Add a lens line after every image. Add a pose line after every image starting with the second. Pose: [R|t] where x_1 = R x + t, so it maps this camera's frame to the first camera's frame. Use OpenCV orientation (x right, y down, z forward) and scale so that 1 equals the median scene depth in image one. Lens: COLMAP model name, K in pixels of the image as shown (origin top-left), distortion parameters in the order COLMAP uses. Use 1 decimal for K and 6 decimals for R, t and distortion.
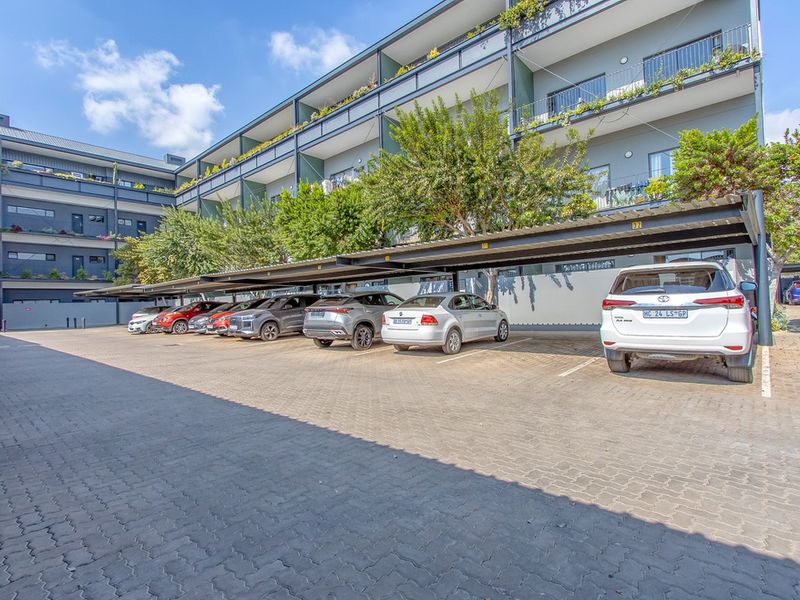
lens RADIAL K [[418.8, 0, 398.7], [0, 418.8, 281.1], [0, 0, 1]] dist [0.002329, -0.000820]
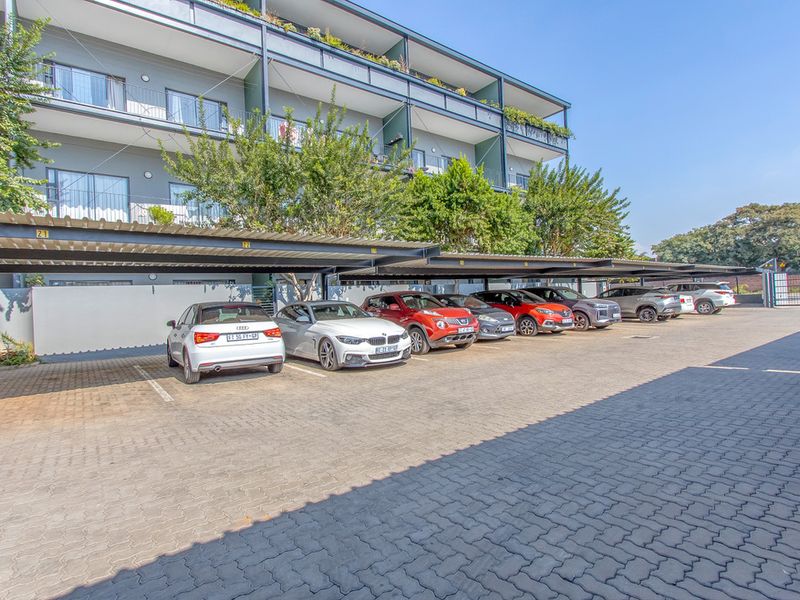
lens RADIAL K [[420.0, 0, 402.3], [0, 420.0, 290.5], [0, 0, 1]] dist [0.006548, 0.000788]
pose [[0.179502, 0.070392, 0.981236, -1.008906], [-0.001761, 0.997458, -0.071234, 0.088019], [-0.983756, 0.011058, 0.179169, 0.918052]]
